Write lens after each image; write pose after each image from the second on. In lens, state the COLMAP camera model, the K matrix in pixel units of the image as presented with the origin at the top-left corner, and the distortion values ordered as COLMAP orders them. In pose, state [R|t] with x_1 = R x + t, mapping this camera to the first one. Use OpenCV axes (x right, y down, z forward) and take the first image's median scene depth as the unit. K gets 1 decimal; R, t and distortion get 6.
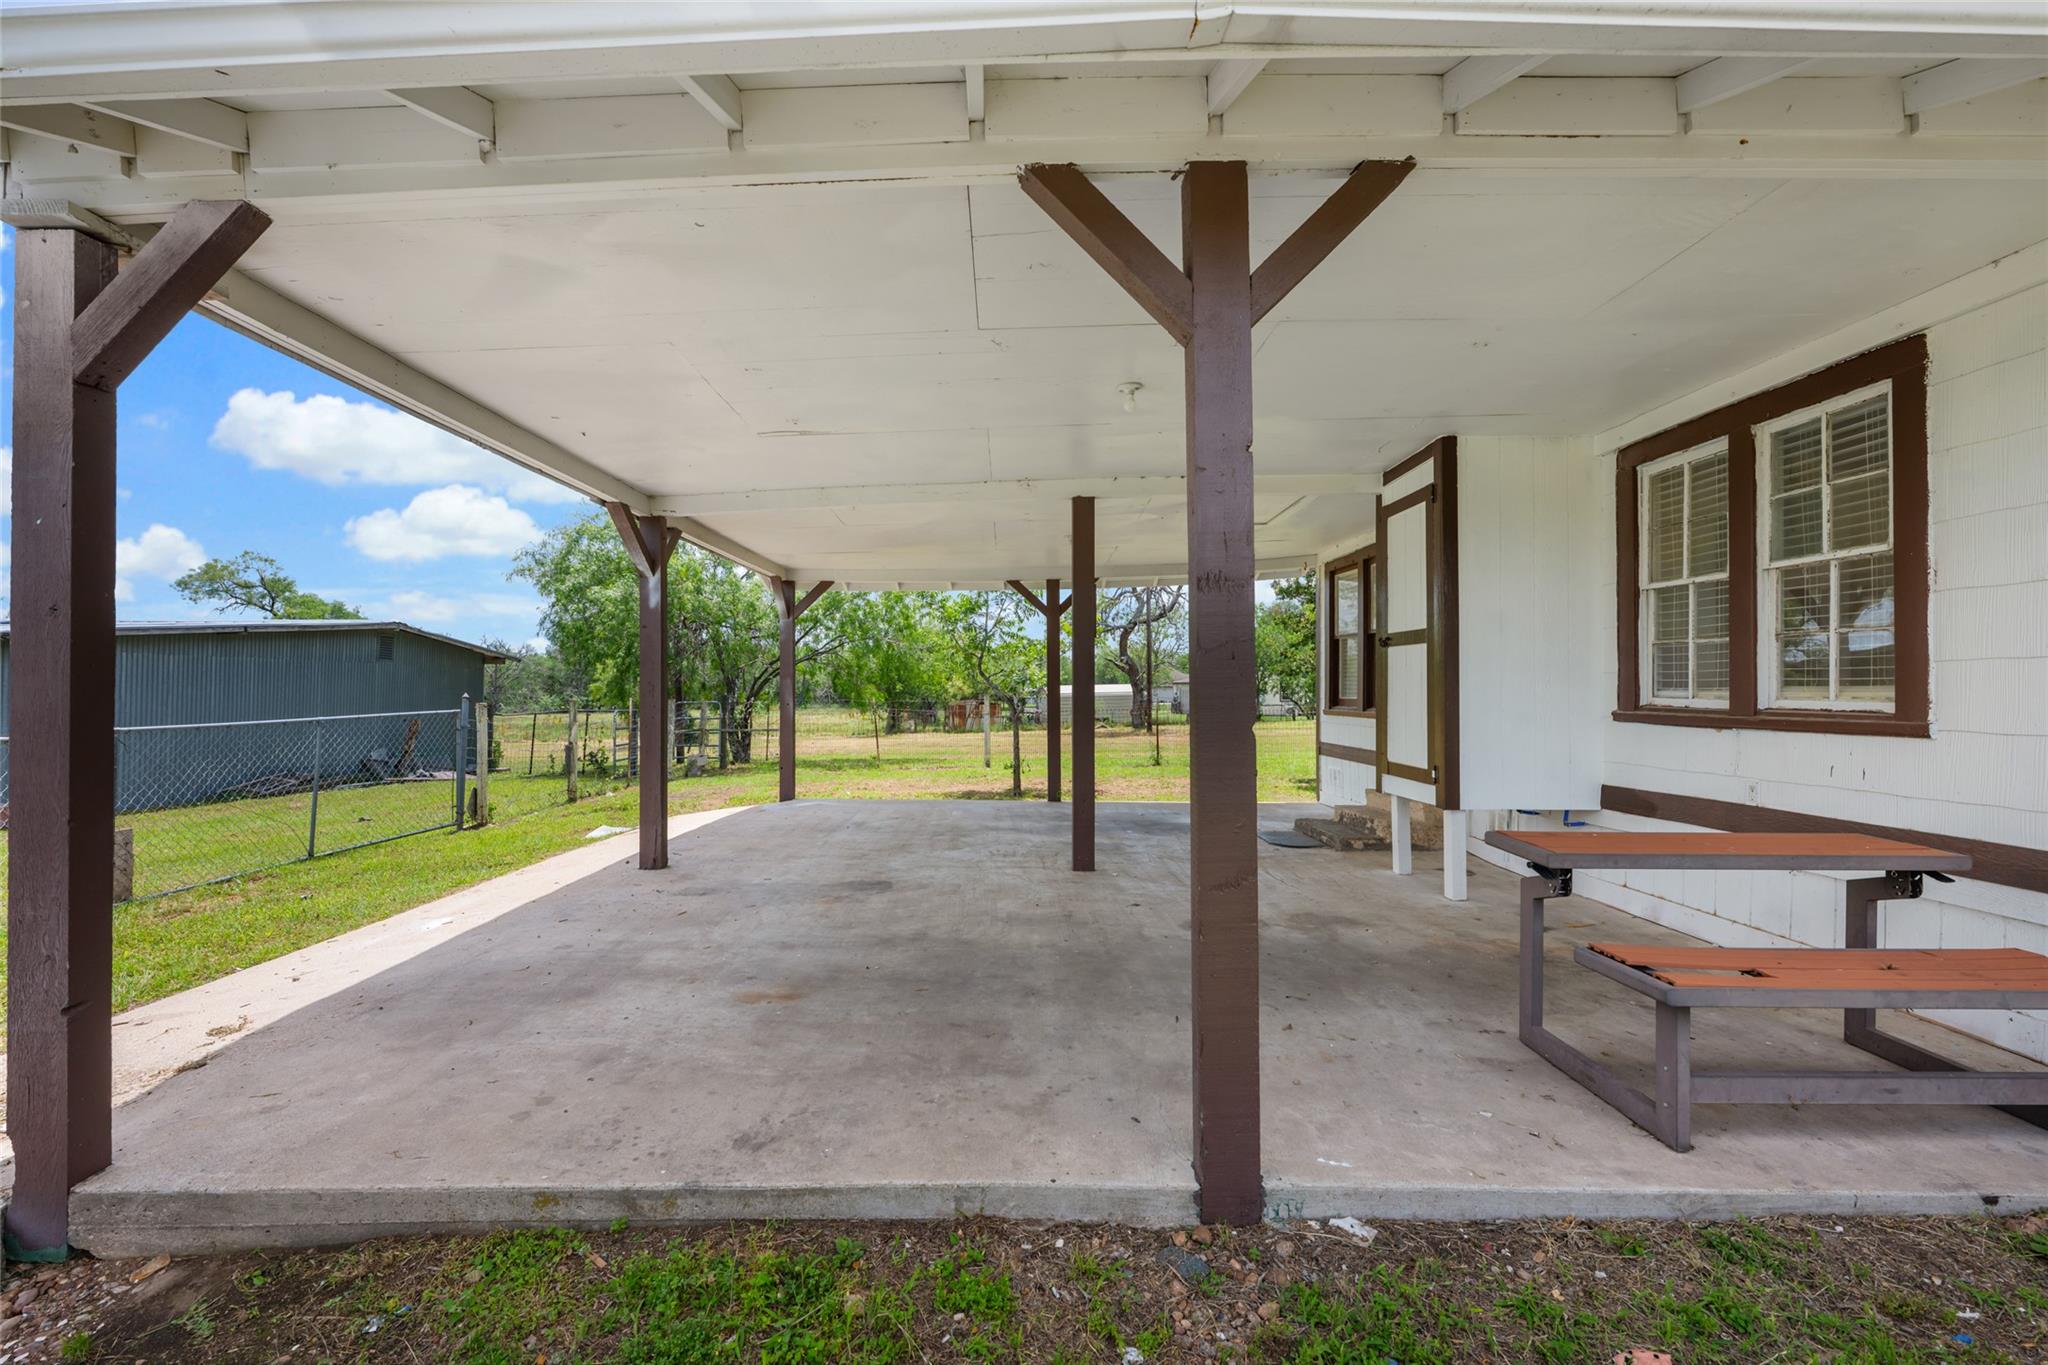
lens RADIAL K [[835.8, 0, 1018.6], [0, 835.8, 683.8], [0, 0, 1]] dist [0.008365, -0.000615]
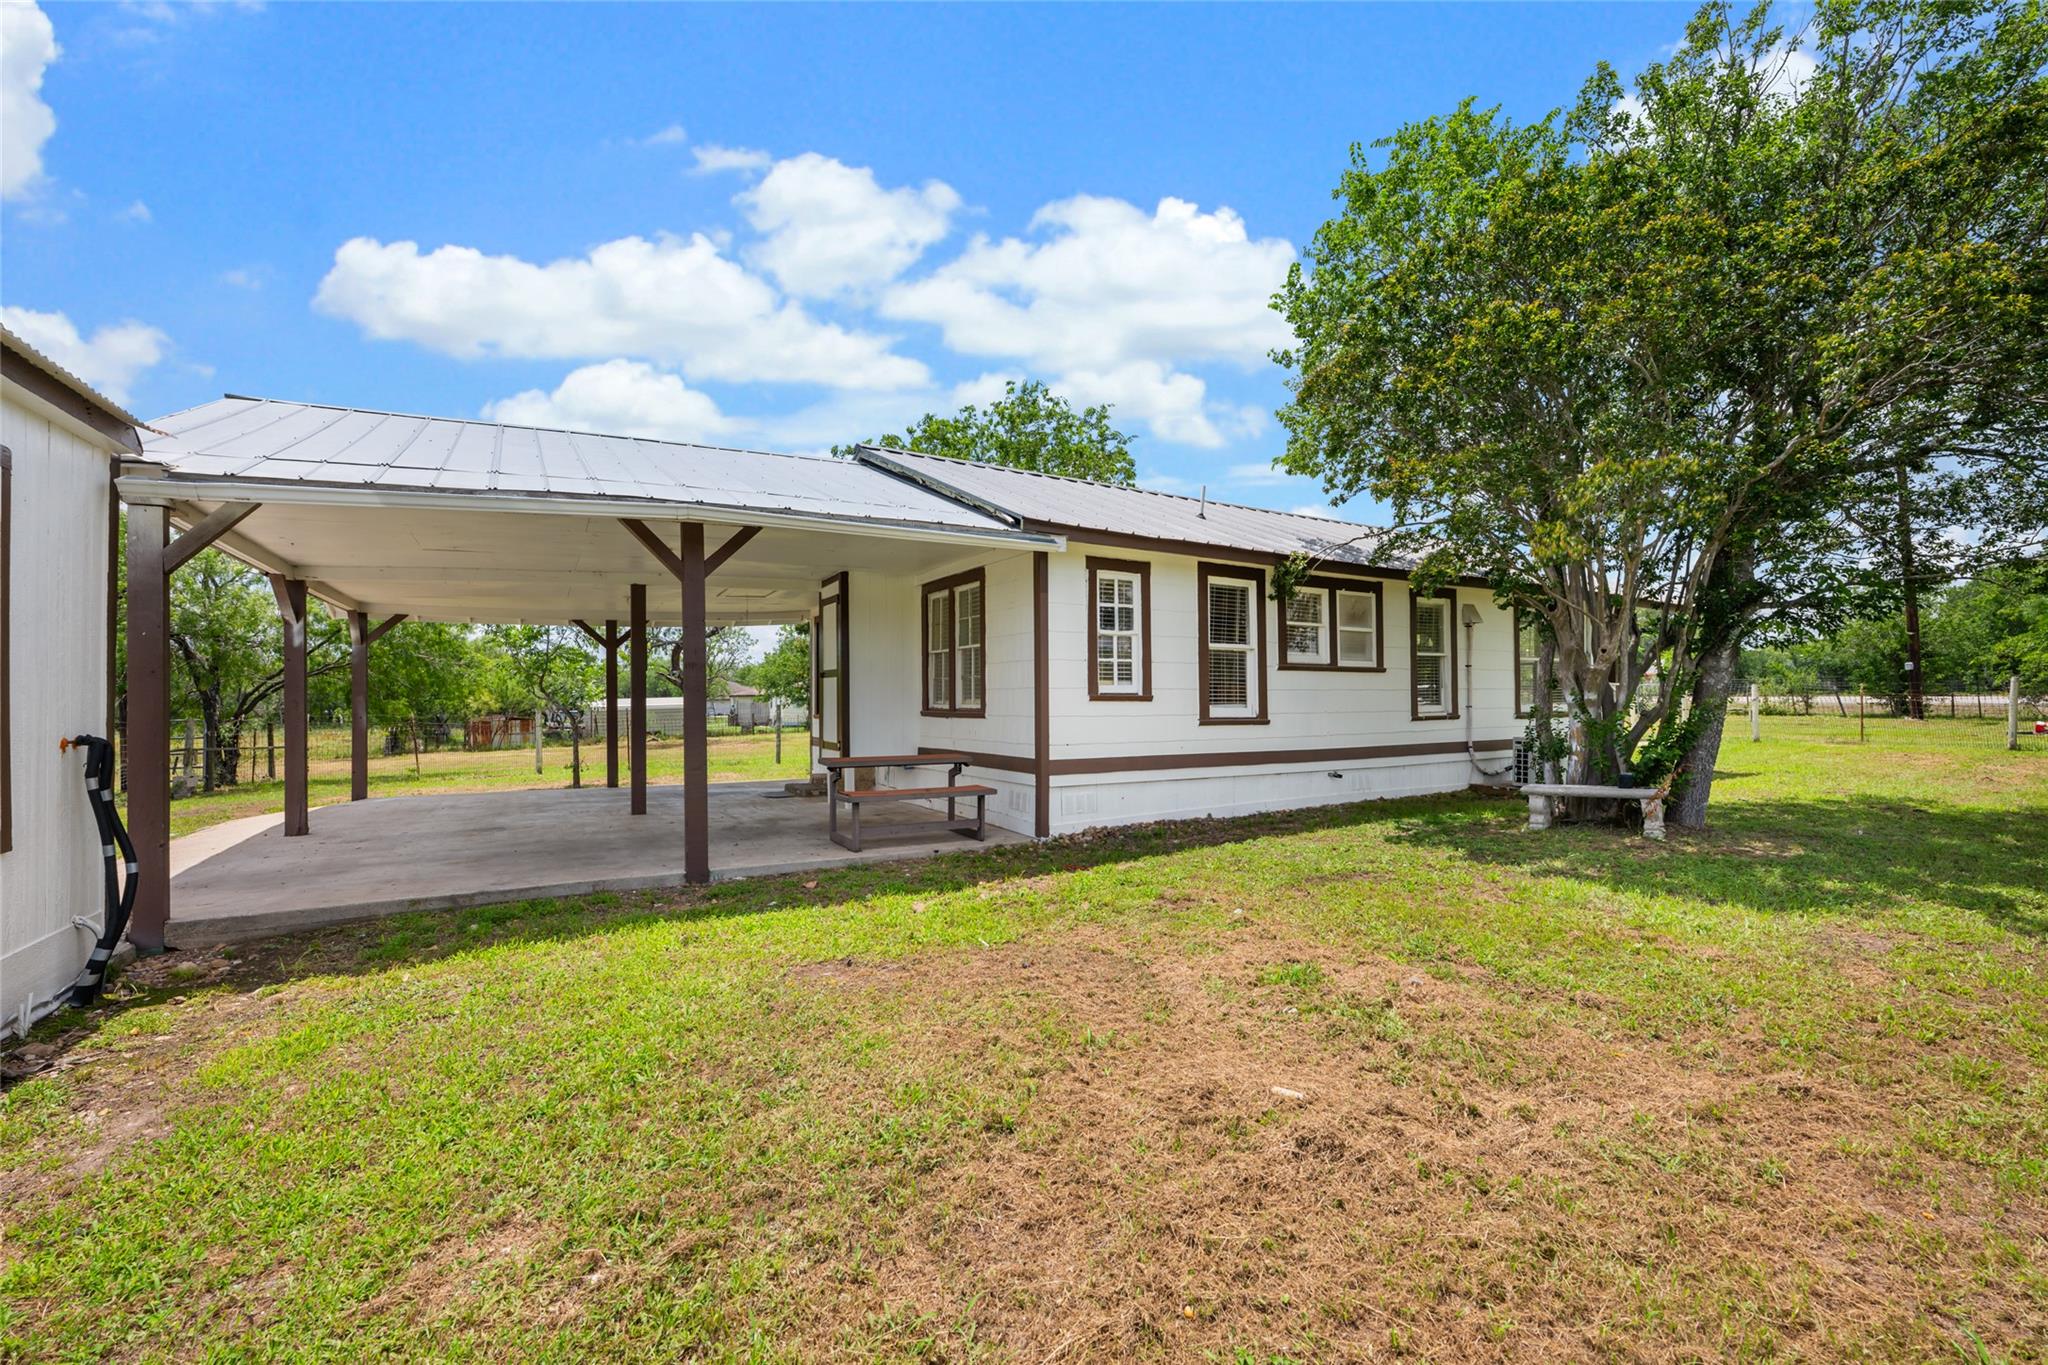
lens RADIAL K [[835.8, 0, 1016.5], [0, 835.8, 692.1], [0, 0, 1]] dist [0.008365, -0.000615]
pose [[0.873544, -0.002696, 0.486738, -0.049177], [0.004977, 0.999982, -0.003394, -0.003194], [-0.486720, 0.005388, 0.873541, -0.523731]]
